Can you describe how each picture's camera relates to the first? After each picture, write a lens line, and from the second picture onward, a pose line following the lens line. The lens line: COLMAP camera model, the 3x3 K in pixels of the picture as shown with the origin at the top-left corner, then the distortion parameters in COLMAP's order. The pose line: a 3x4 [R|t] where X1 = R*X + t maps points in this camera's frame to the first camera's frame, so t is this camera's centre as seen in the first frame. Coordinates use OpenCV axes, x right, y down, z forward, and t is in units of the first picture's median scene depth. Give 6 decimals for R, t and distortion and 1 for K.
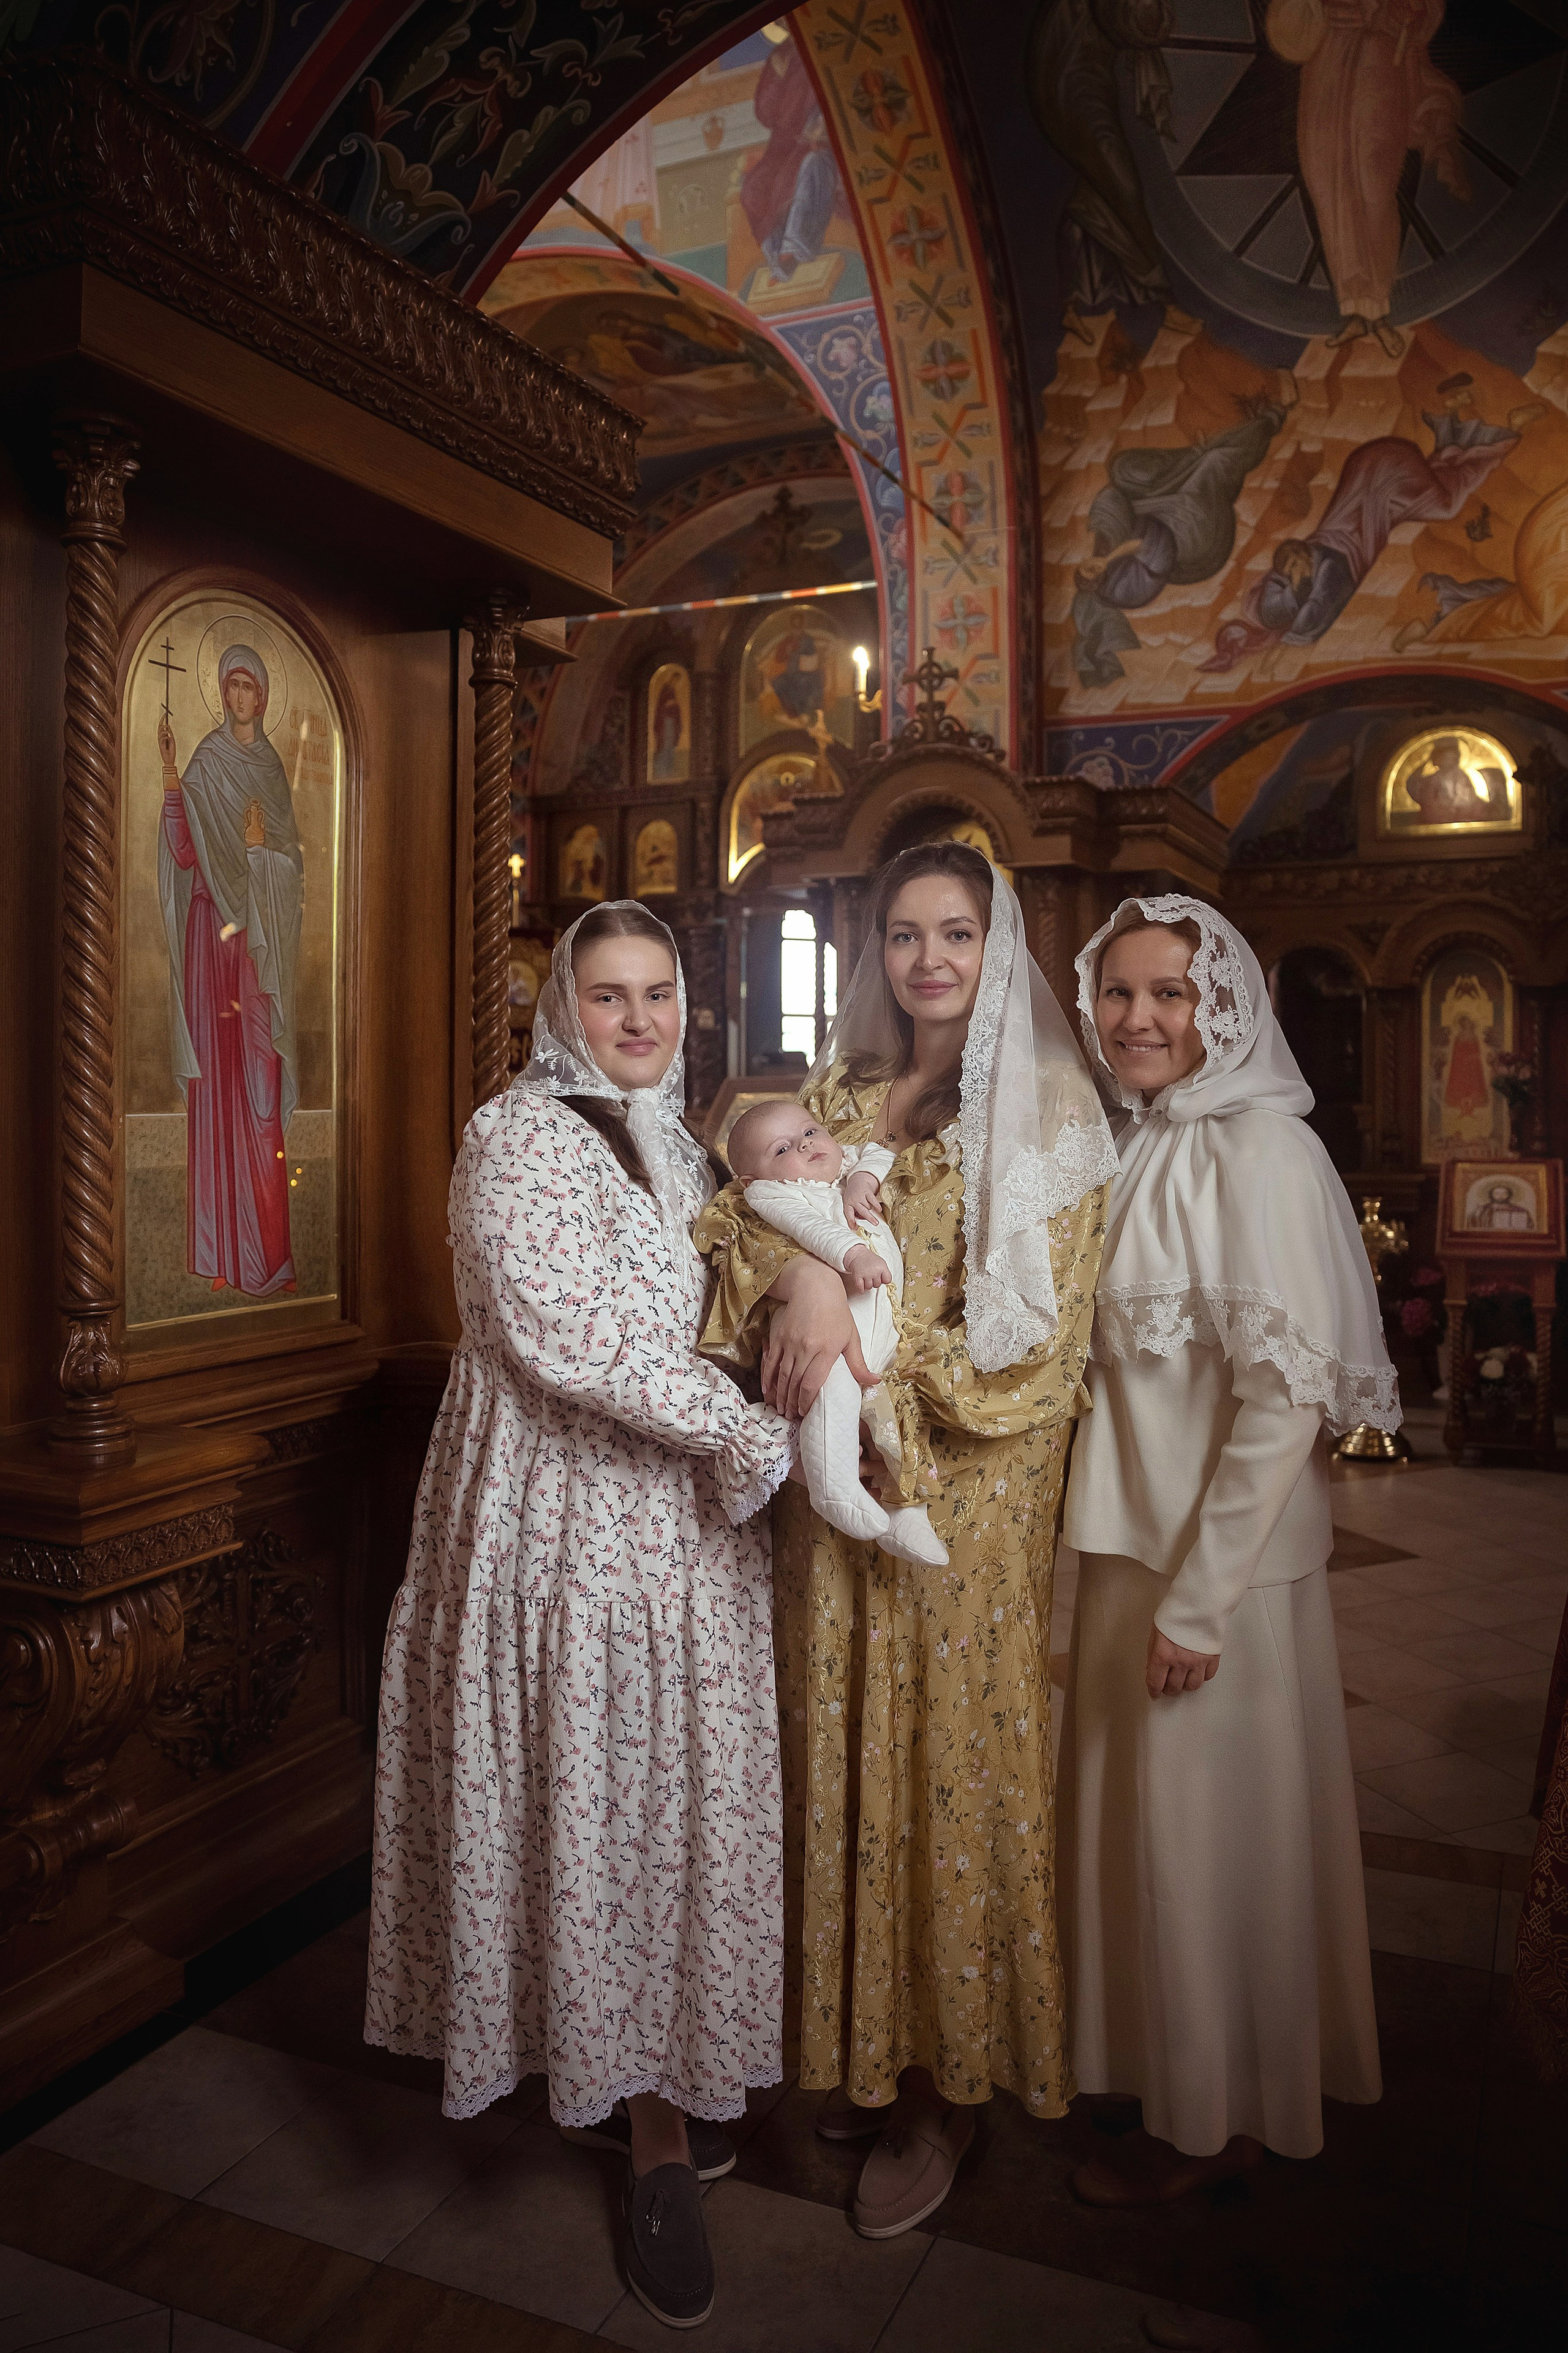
lens RADIAL K [[1682.9, 0, 895.0], [0, 1682.9, 1113.5], [0, 0, 1]] dist [-0.133553, 0.121345]
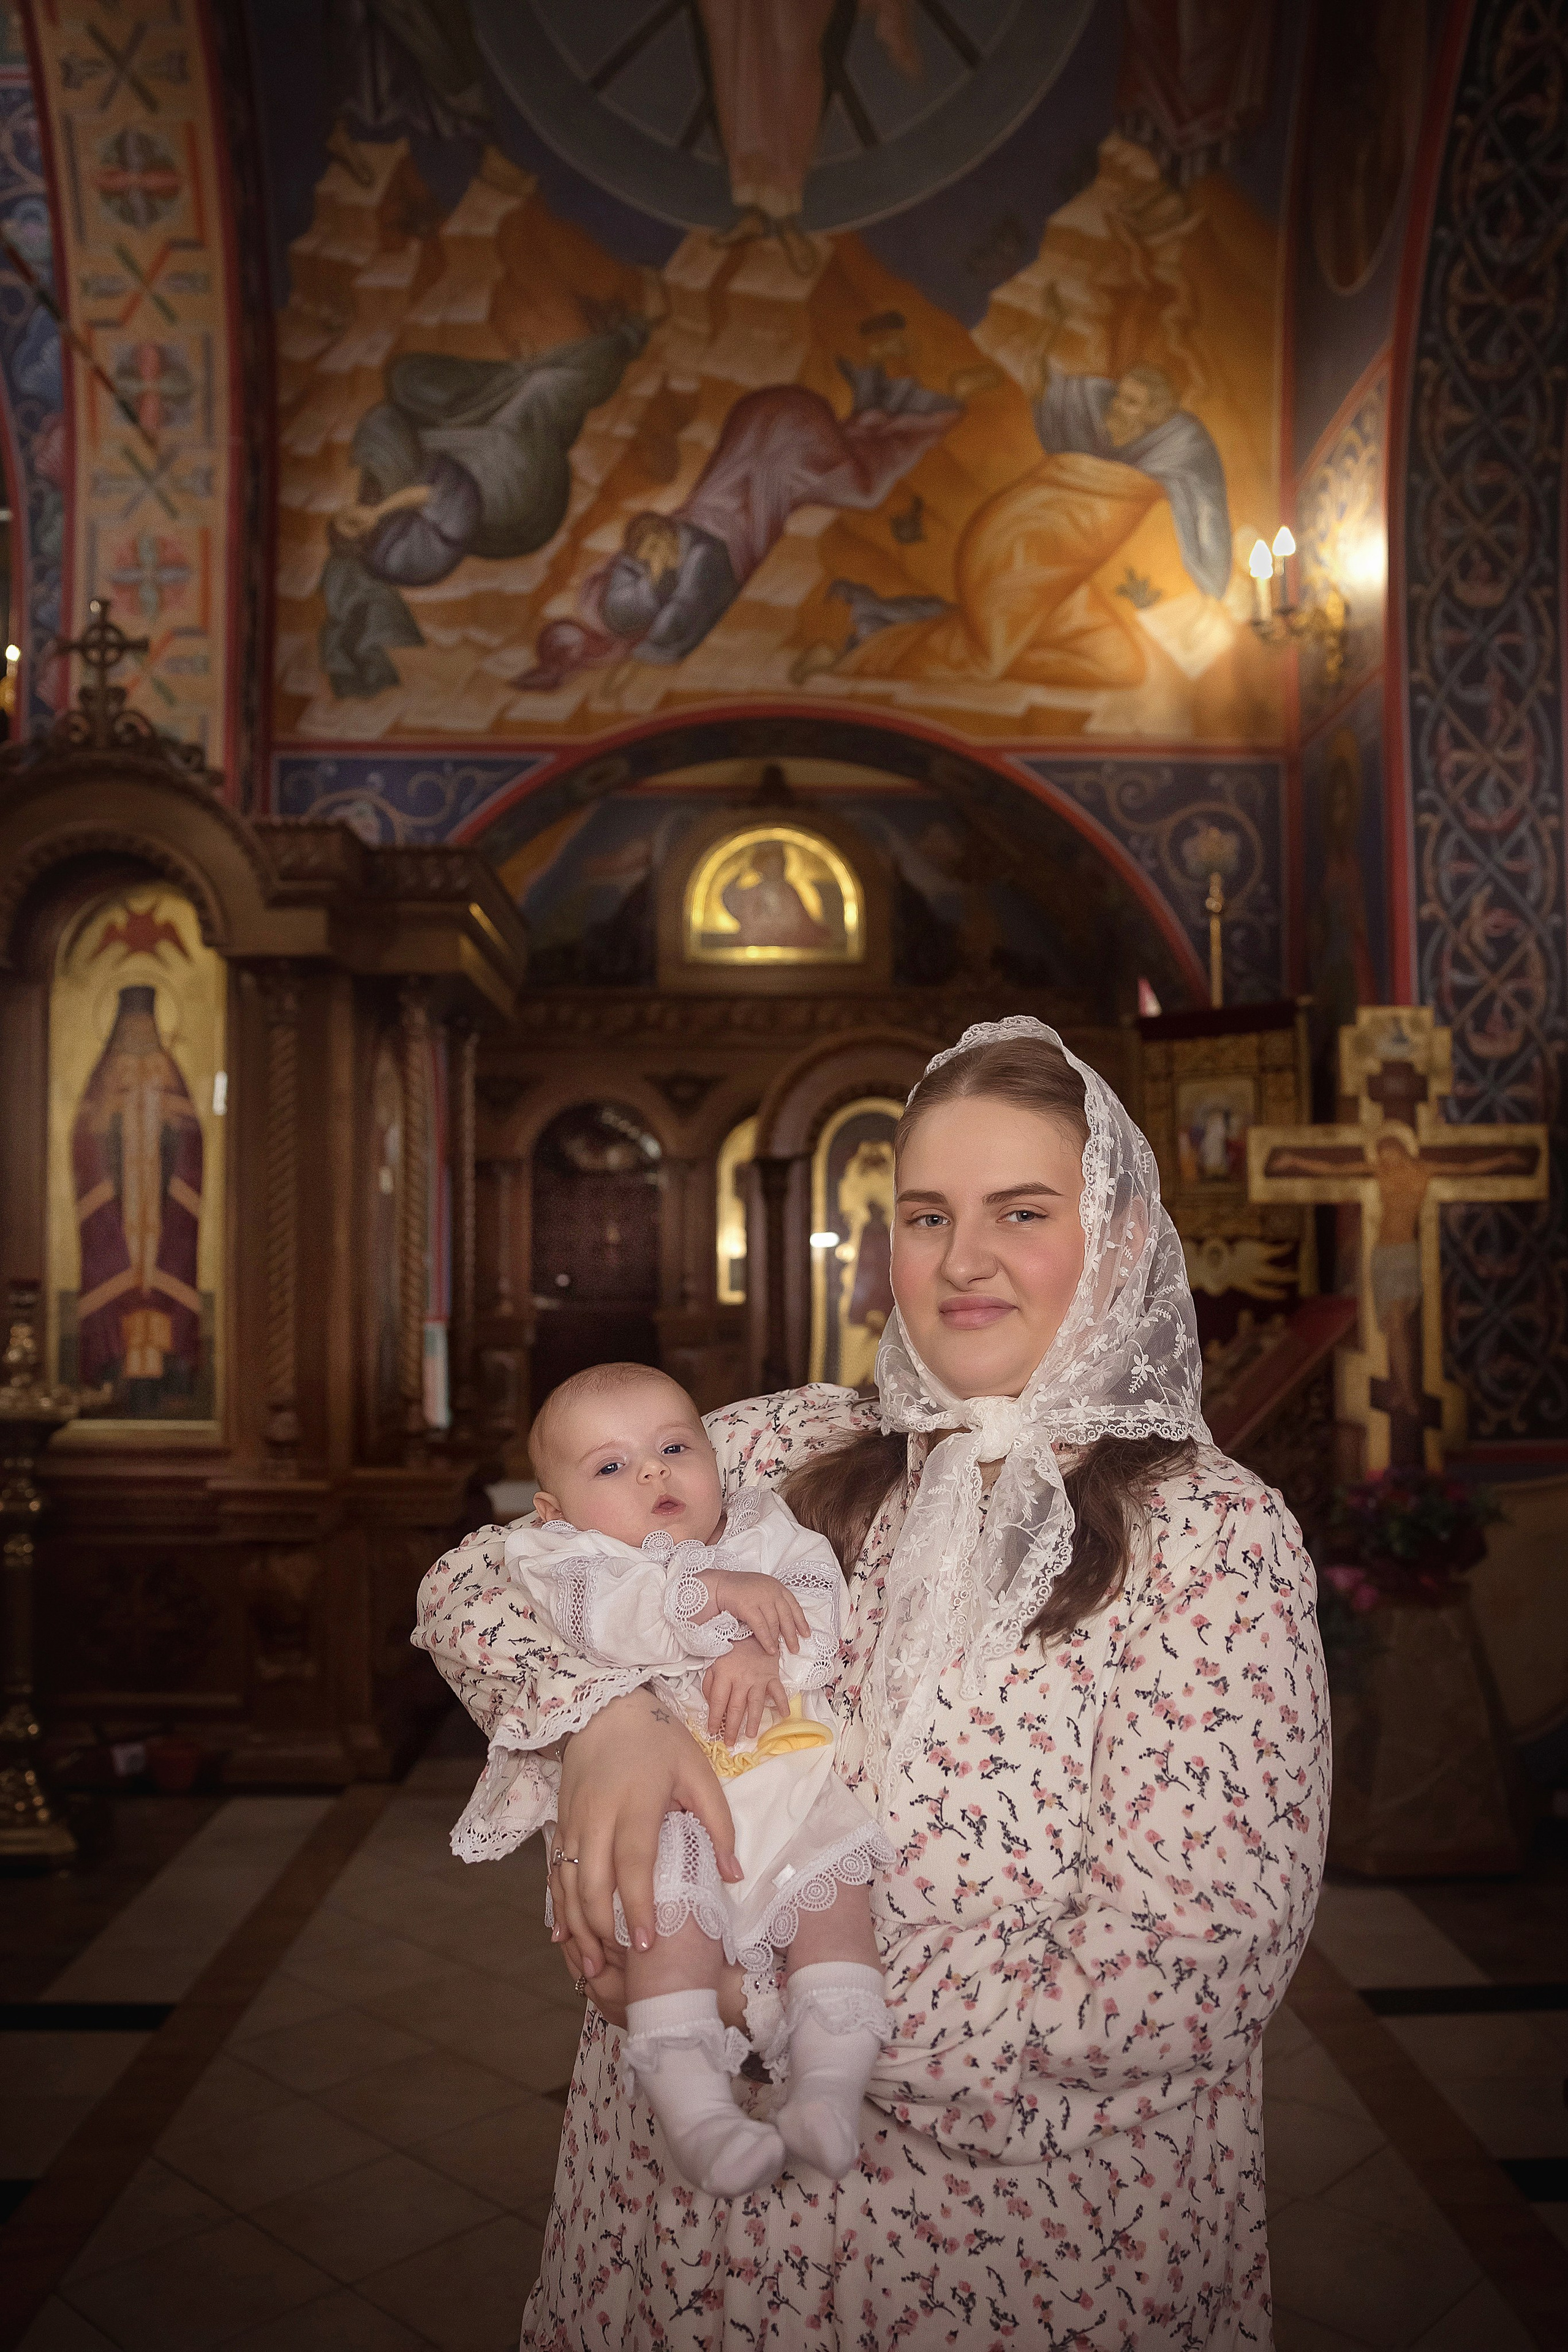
lens RADIAL K [[1922.2, 0, 808.7], [0, 1922.2, 1203.9], [0, 0, 1]] dist [-0.087997, 0.048019]
pose [[0.913889, 0.013695, 0.405733, -0.020937], [0.006873, 0.998766, -0.049194, -0.014759], [-0.405905, 0.047746, 0.912667, 0.248003]]
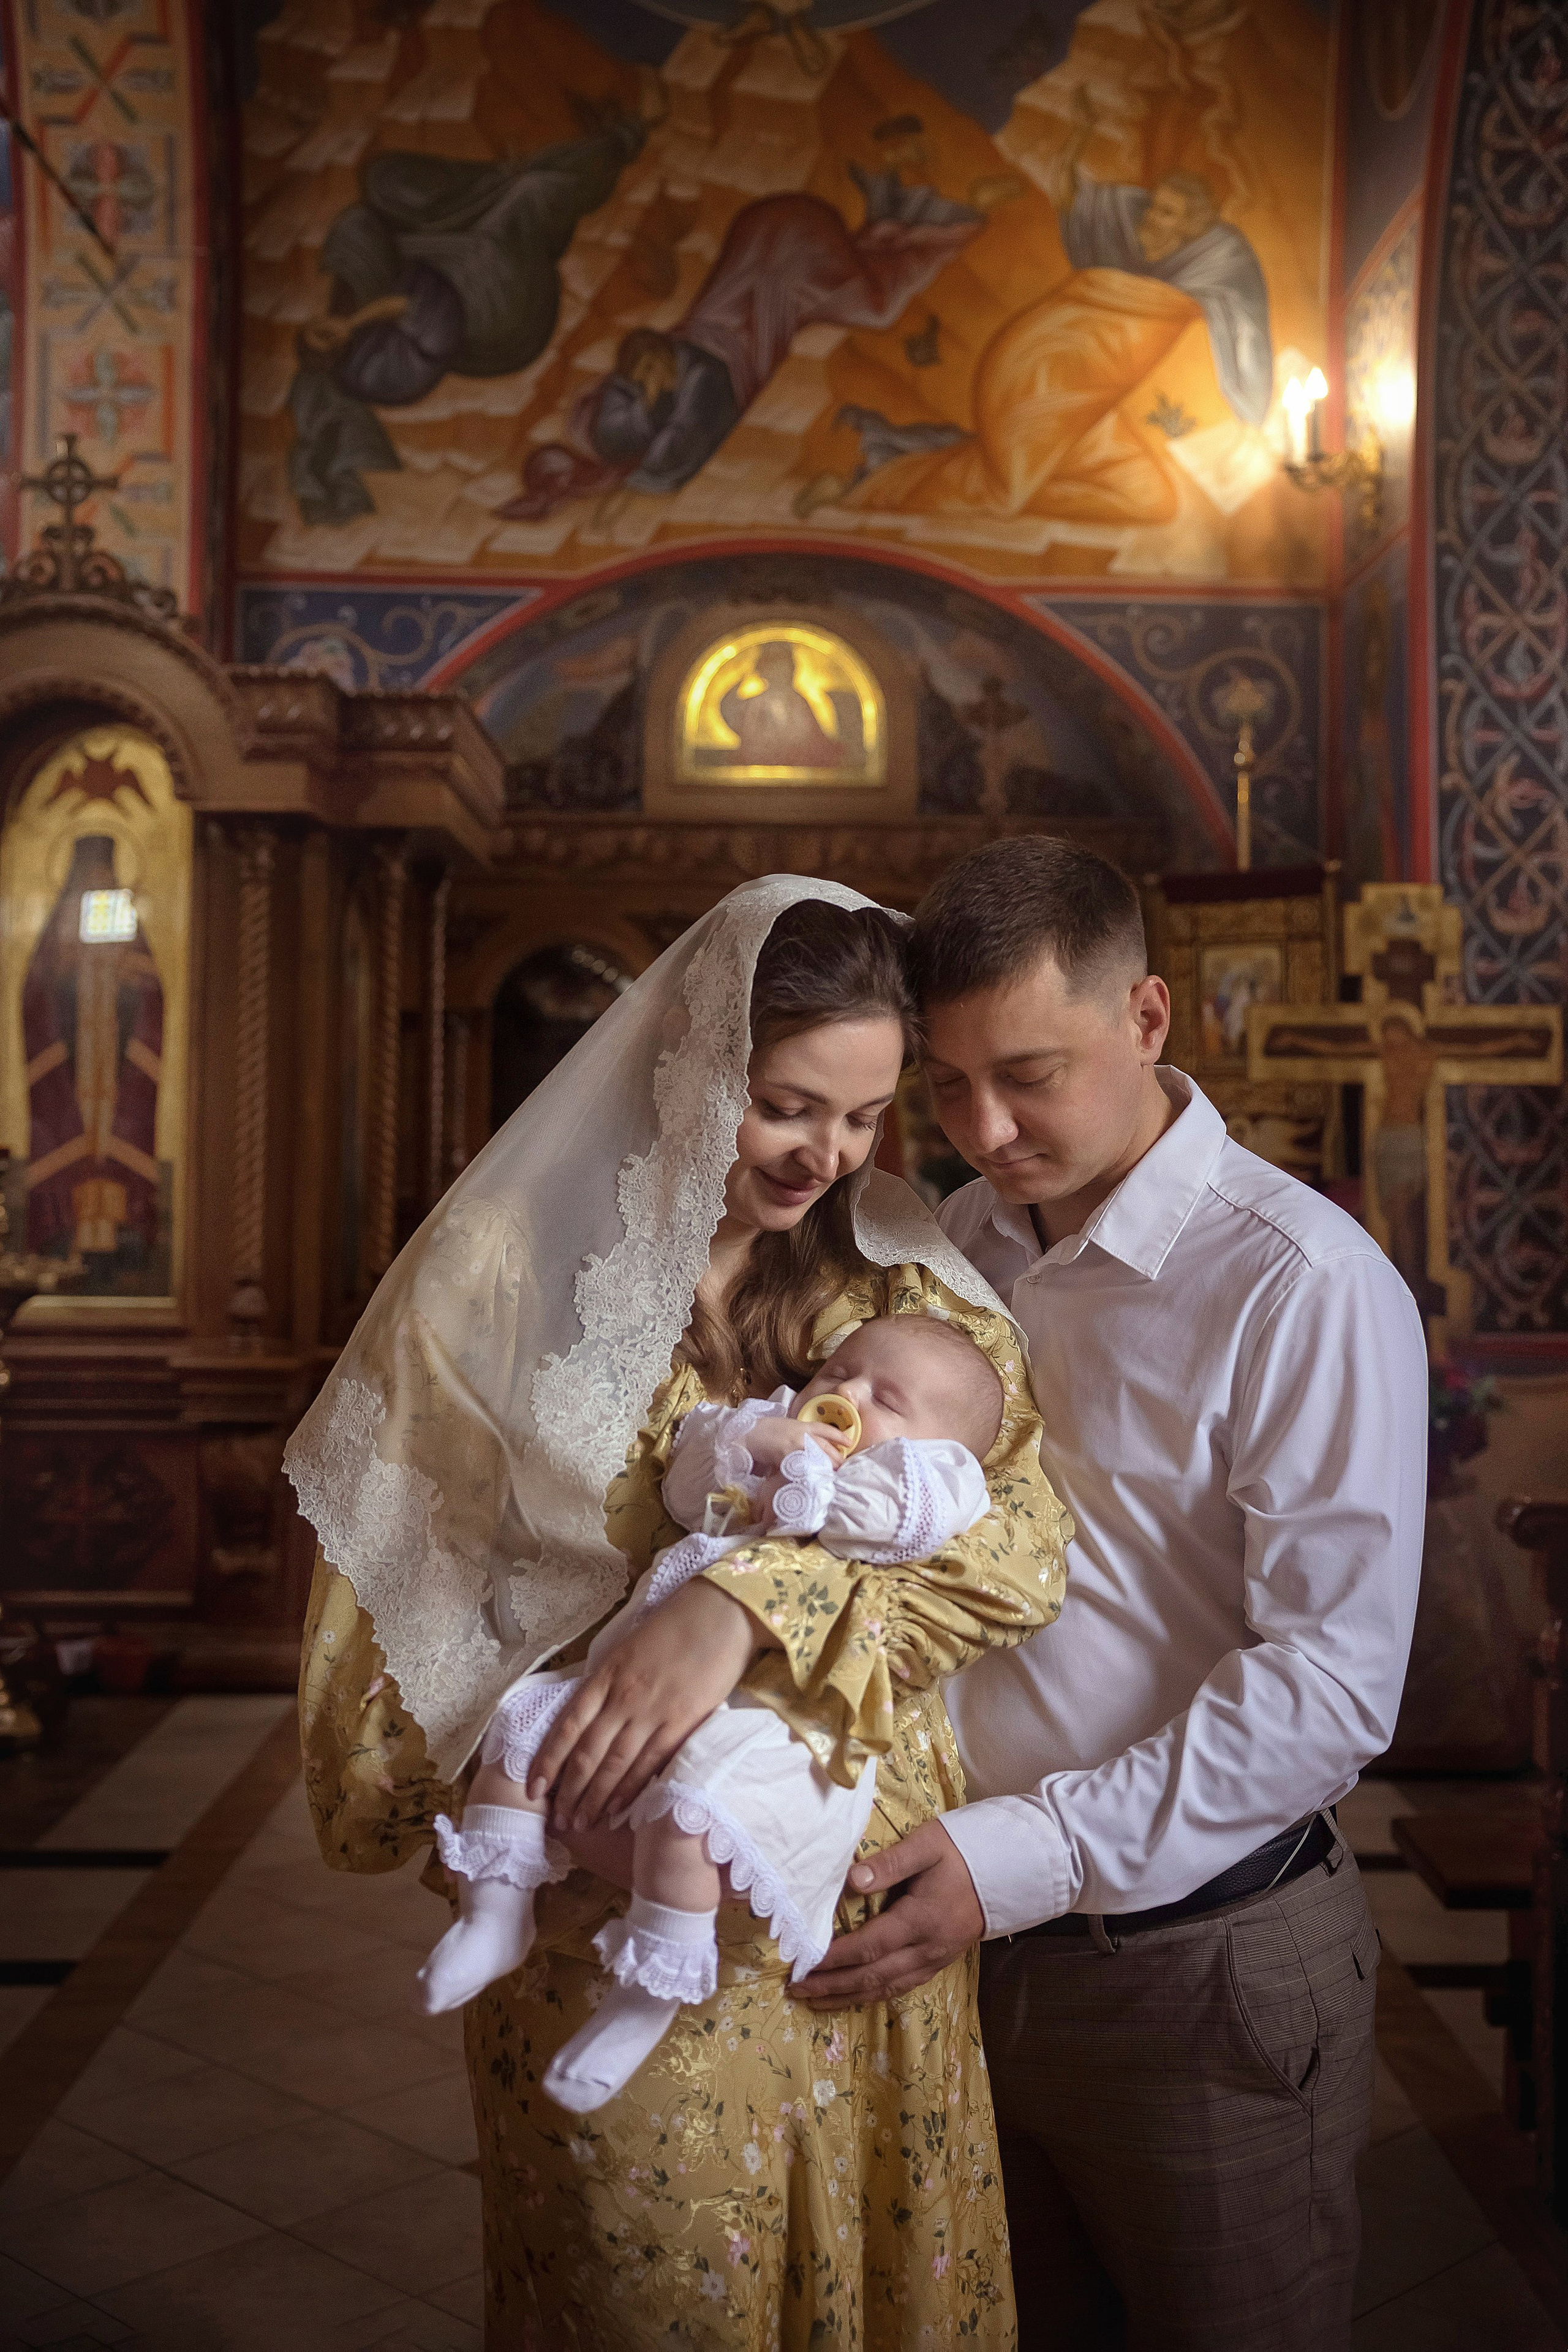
lens RADIAL K [[2645.0, 0, 834.9], [0, 2645.0, 1006.5], [0, 0, 1]] dist [0.000276, 0.038630]
pose [[0.913912, 0.032055, 0.404644, -0.103269], [-0.004811, 0.997662, -0.068168, -0.010854], [-0.405884, 0.060352, 0.911930, 0.035207]]
